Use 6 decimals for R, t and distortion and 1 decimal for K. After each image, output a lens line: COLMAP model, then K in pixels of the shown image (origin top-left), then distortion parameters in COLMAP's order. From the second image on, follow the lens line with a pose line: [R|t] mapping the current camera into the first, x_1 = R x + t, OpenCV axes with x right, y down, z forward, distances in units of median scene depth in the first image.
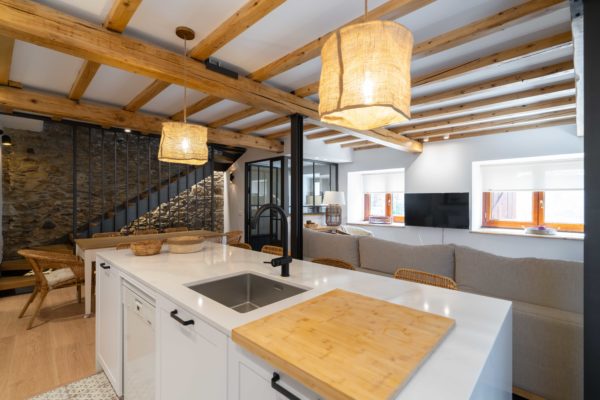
lens RADIAL K [[271.2, 0, 296.4], [0, 271.2, 199.3], [0, 0, 1]] dist [-0.006067, 0.001359]
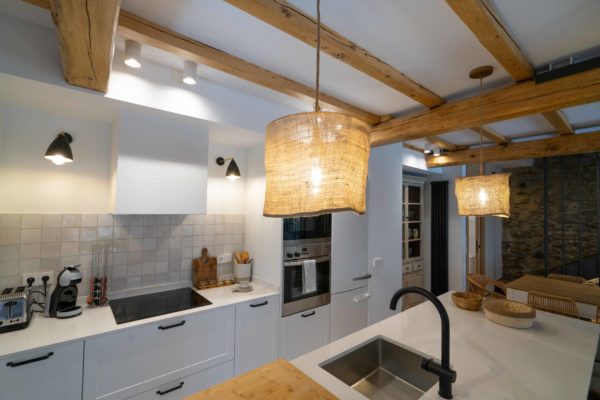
lens RADIAL K [[271.2, 0, 299.3], [0, 271.2, 200.5], [0, 0, 1]] dist [-0.006067, 0.001359]
pose [[-0.106109, -0.040064, -0.993547, 0.216913], [-0.015012, 0.999139, -0.038686, -0.058807], [0.994241, 0.010811, -0.106619, 0.203653]]
